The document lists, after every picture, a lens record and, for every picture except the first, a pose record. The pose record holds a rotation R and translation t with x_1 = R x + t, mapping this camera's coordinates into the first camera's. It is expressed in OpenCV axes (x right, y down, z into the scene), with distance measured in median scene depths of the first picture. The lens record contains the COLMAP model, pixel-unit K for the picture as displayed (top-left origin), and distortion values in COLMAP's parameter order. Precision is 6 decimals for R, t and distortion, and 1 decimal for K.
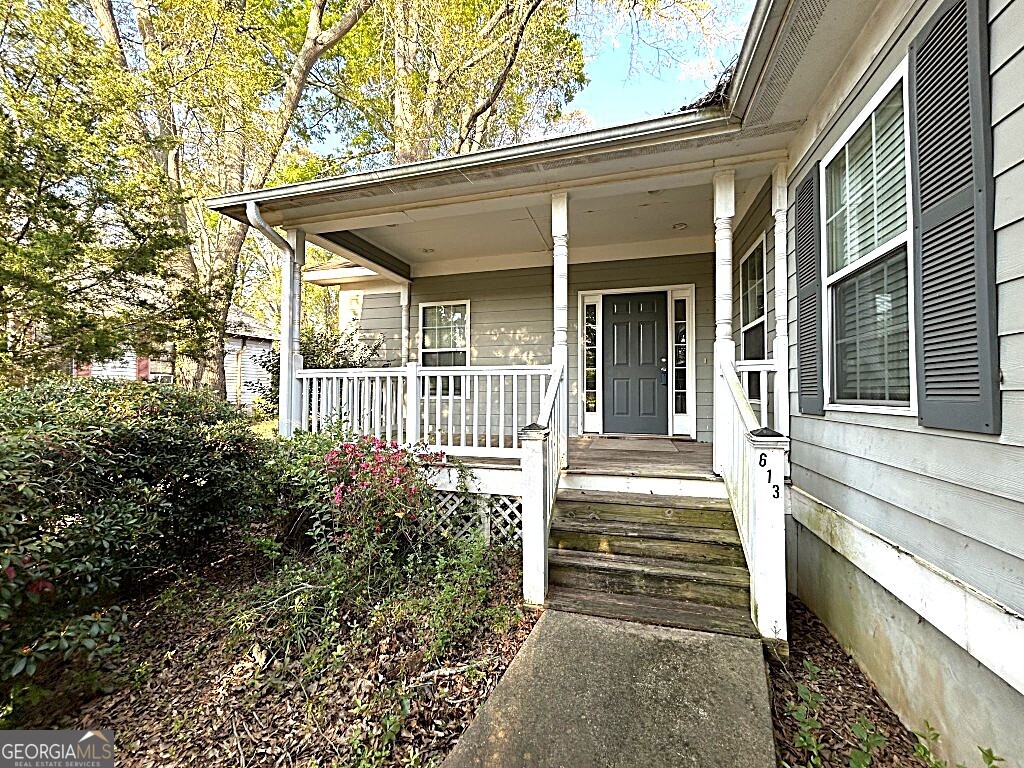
lens RADIAL K [[413.1, 0, 512.7], [0, 413.1, 381.2], [0, 0, 1]] dist [-0.000240, -0.000090]
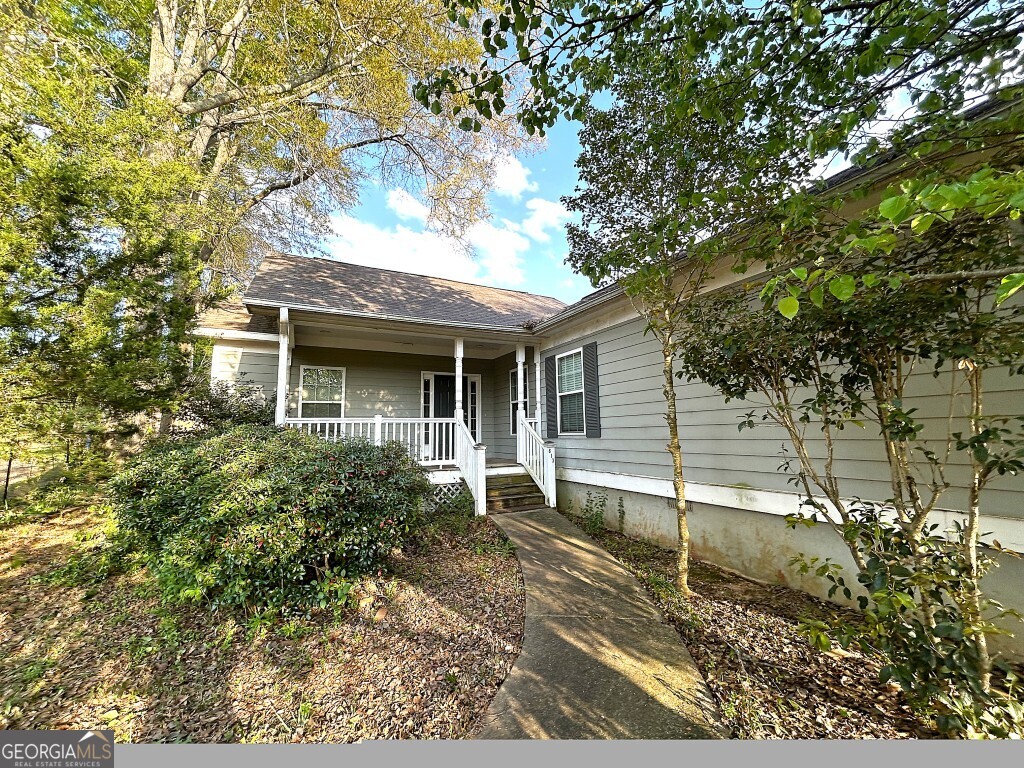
lens RADIAL K [[413.1, 0, 512.7], [0, 413.1, 381.2], [0, 0, 1]] dist [-0.000240, -0.000090]
pose [[0.702880, 0.063615, 0.708458, -1.518058], [0.002036, 0.995809, -0.091437, -0.045321], [-0.711305, 0.065712, 0.699805, -0.853194]]
